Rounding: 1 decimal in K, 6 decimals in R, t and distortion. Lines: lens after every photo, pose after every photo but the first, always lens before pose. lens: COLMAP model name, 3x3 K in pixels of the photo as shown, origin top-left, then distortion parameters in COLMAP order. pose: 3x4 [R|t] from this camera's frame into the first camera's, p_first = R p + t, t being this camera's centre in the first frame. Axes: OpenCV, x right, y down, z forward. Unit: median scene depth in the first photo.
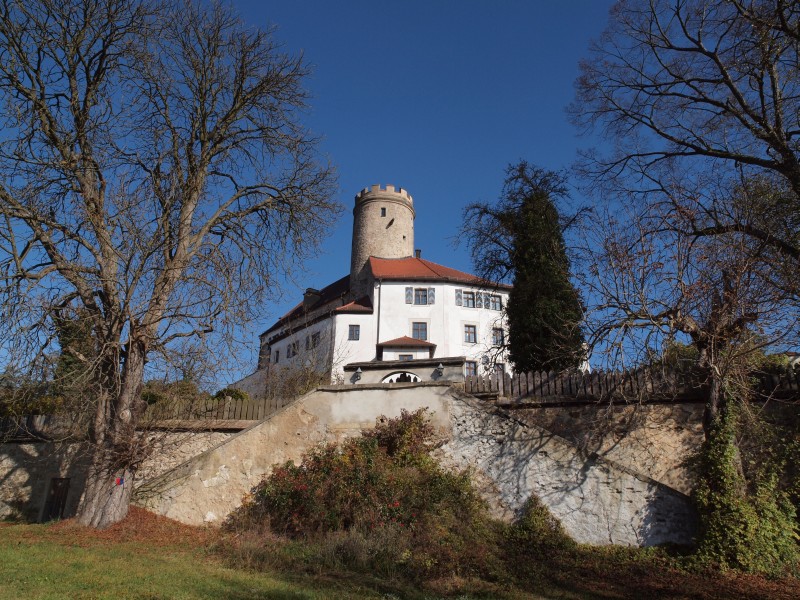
lens RADIAL K [[578.8, 0, 396.5], [0, 578.8, 295.9], [0, 0, 1]] dist [-0.081856, 0.046068]
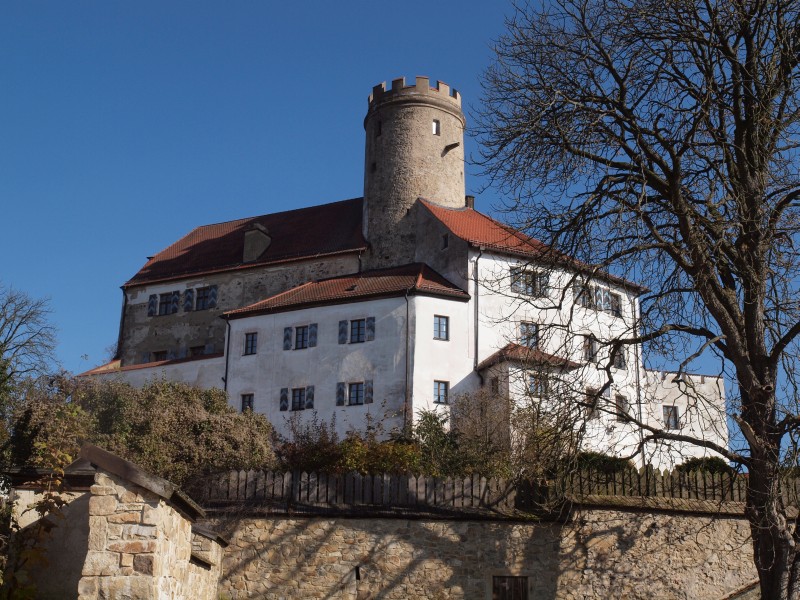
lens RADIAL K [[1038.3, 0, 396.0], [0, 1038.3, 303.3], [0, 0, 1]] dist [0.043680, 0.000000]
pose [[0.912031, 0.122470, 0.391408, -0.560839], [-0.157606, 0.985750, 0.058805, -0.022222], [-0.378628, -0.115321, 0.918337, -0.025861]]
